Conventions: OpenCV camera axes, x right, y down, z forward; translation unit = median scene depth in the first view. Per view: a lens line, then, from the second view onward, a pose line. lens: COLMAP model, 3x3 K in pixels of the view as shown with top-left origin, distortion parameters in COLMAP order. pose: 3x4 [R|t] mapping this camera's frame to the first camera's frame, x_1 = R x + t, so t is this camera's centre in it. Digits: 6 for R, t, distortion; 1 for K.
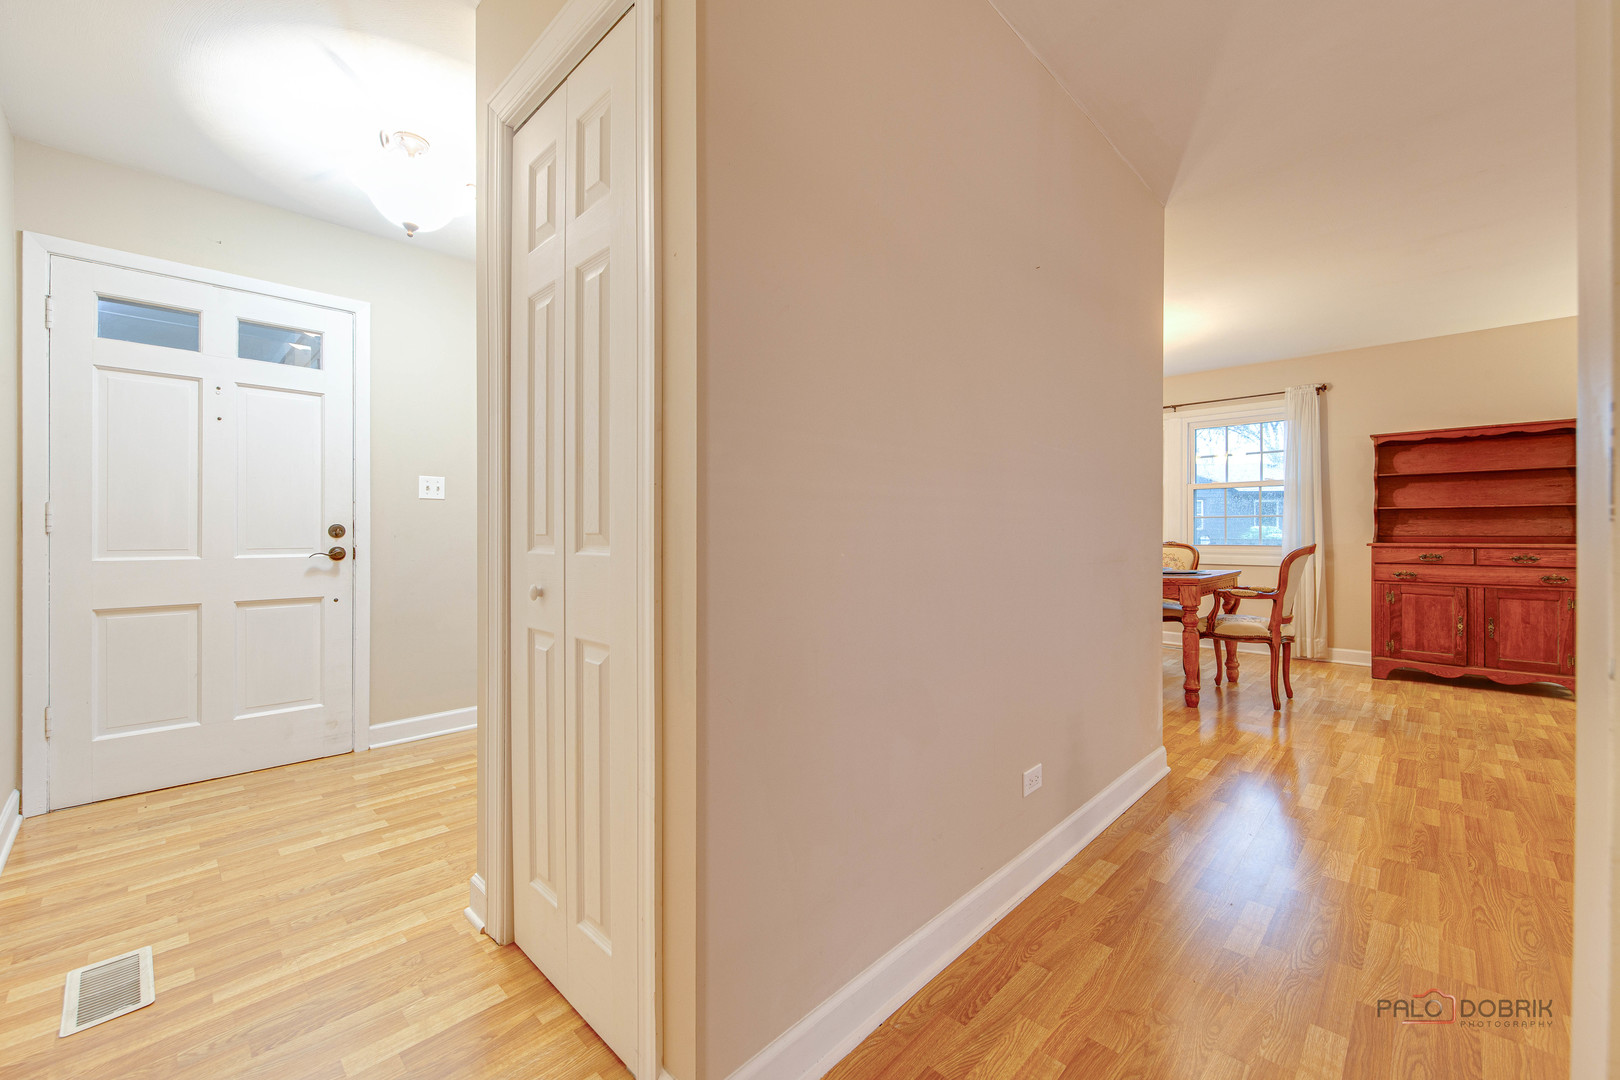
lens RADIAL K [[648.9, 0, 797.2], [0, 648.9, 528.8], [0, 0, 1]] dist [0.002576, -0.002557]
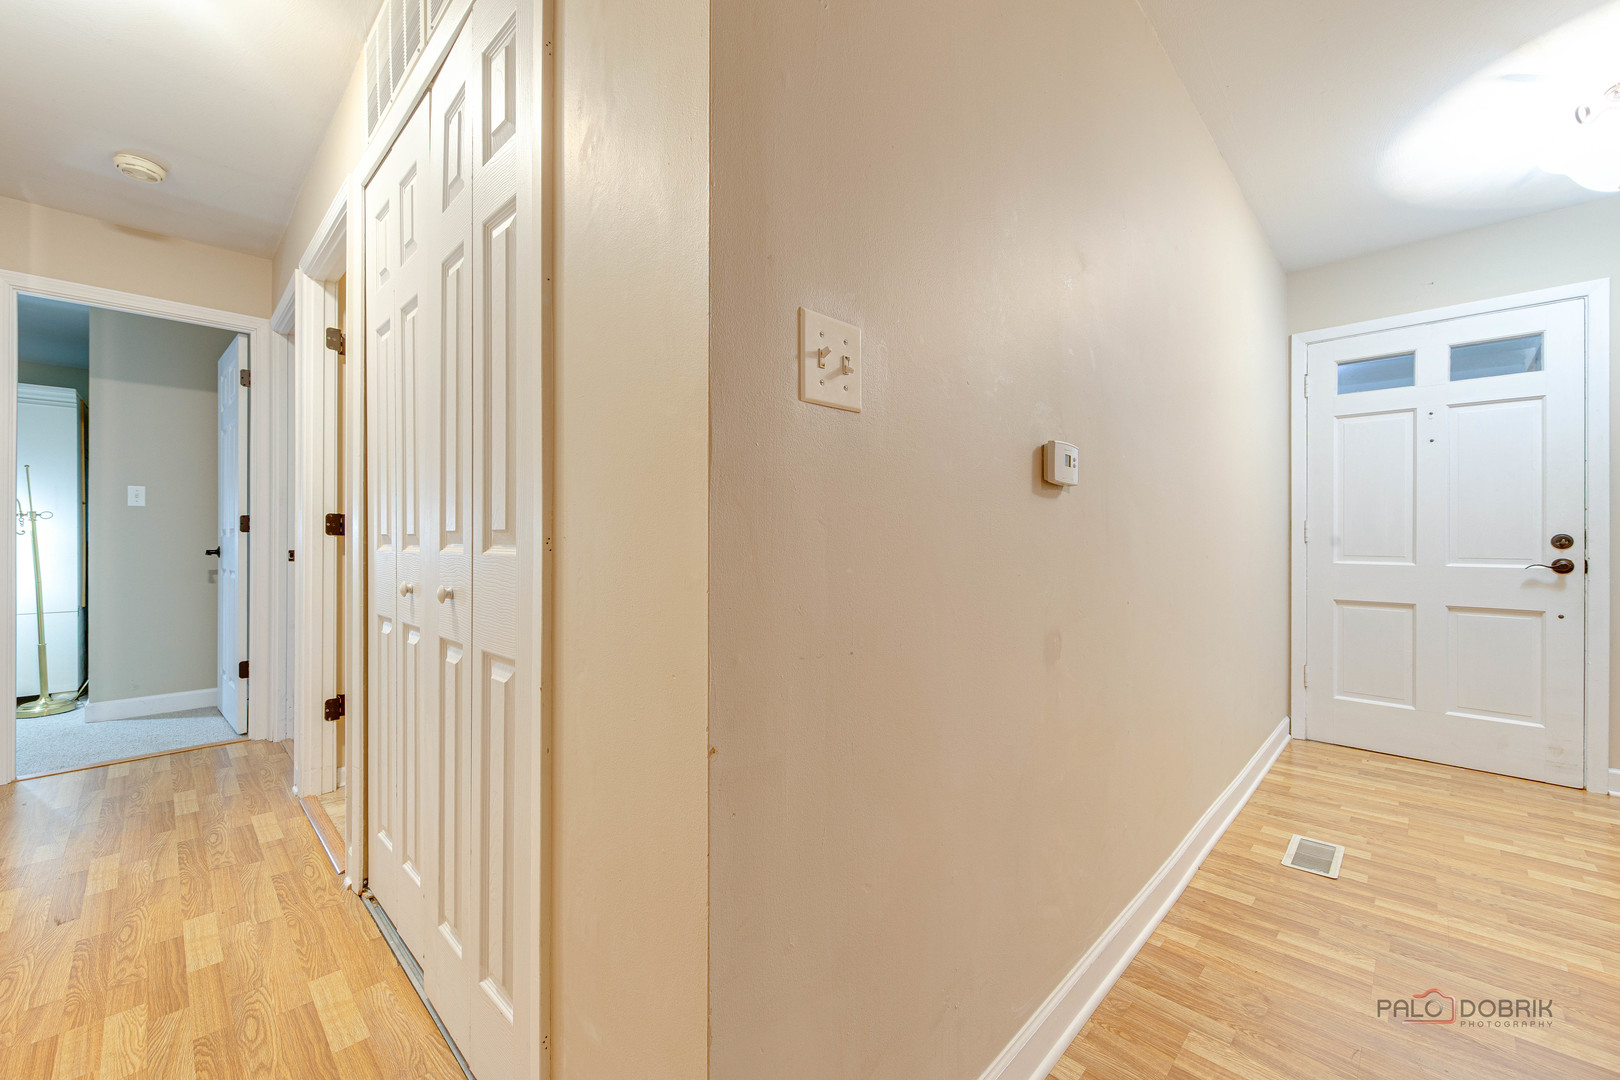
lens RADIAL K [[648.9, 0, 823.7], [0, 648.9, 539.2], [0, 0, 1]] dist [0.002576, -0.002557]
pose [[0.022765, 0.001314, -0.999740, 0.237288], [-0.002609, 0.999996, 0.001255, 0.002112], [0.999737, 0.002580, 0.022768, -0.085144]]
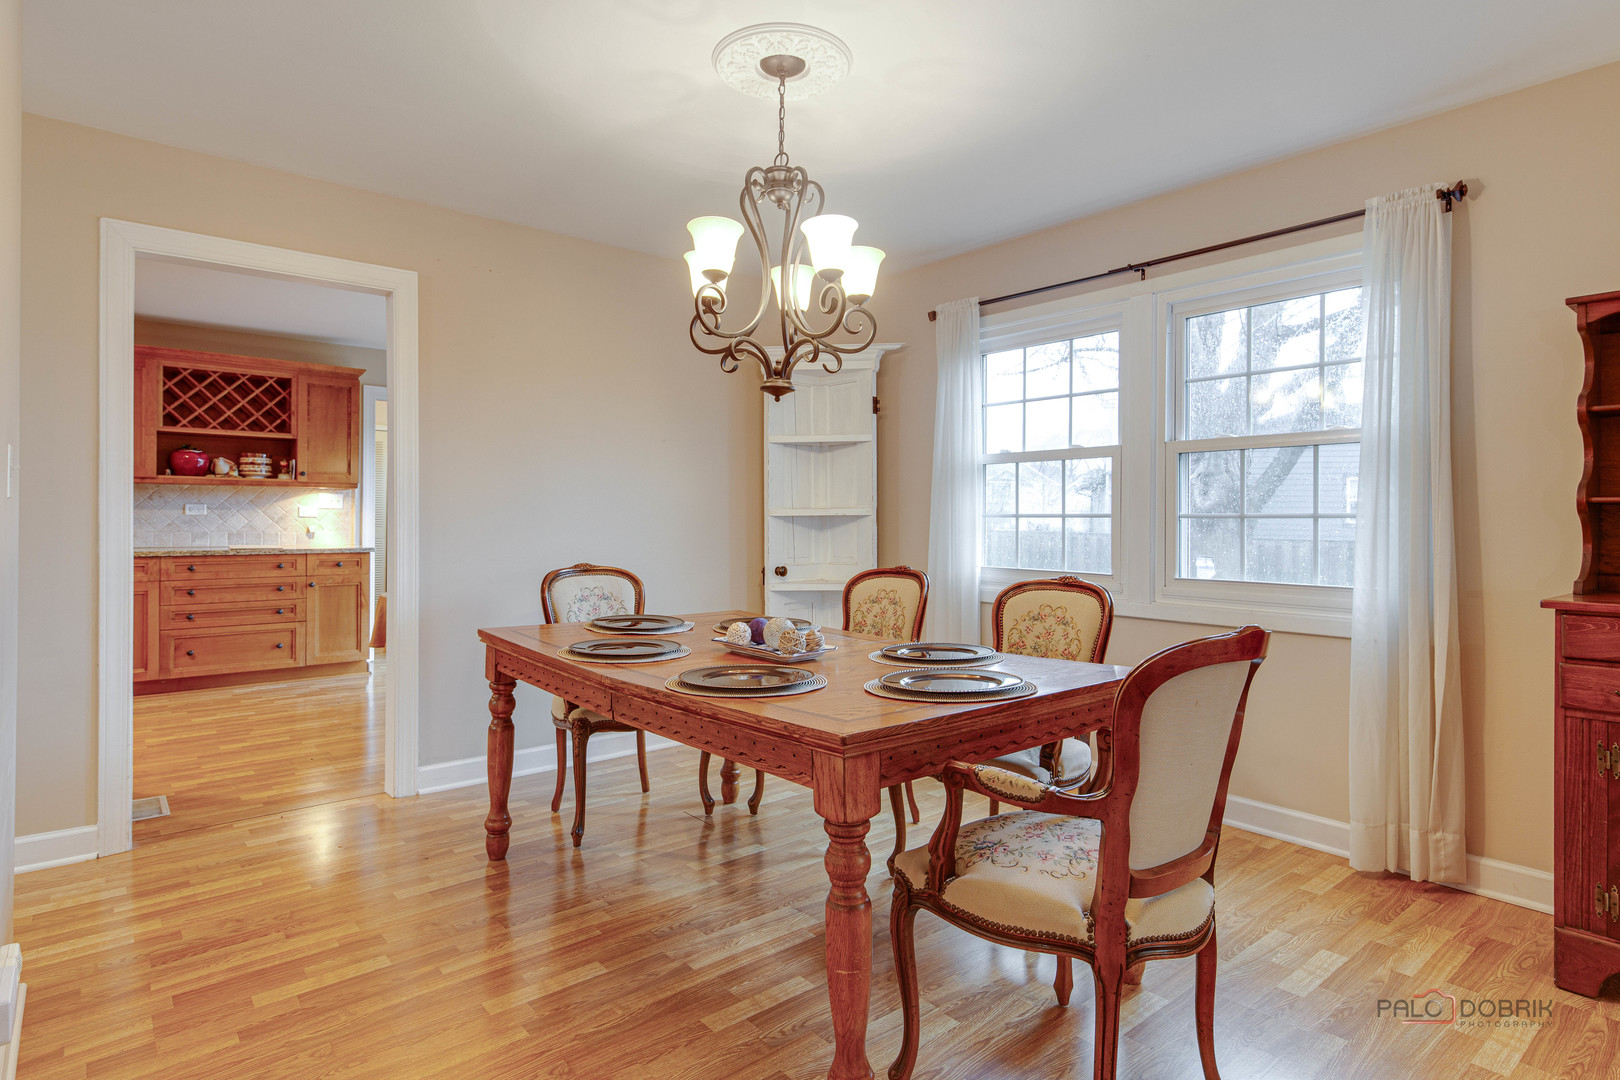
lens RADIAL K [[859.0, 0, 780.8], [0, 859.0, 510.3], [0, 0, 1]] dist [0.026240, -0.013614]
pose [[0.993469, 0.003163, -0.114063, 0.993694], [-0.003577, 0.999988, -0.003425, -0.043920], [0.114051, 0.003810, 0.993468, 0.923904]]
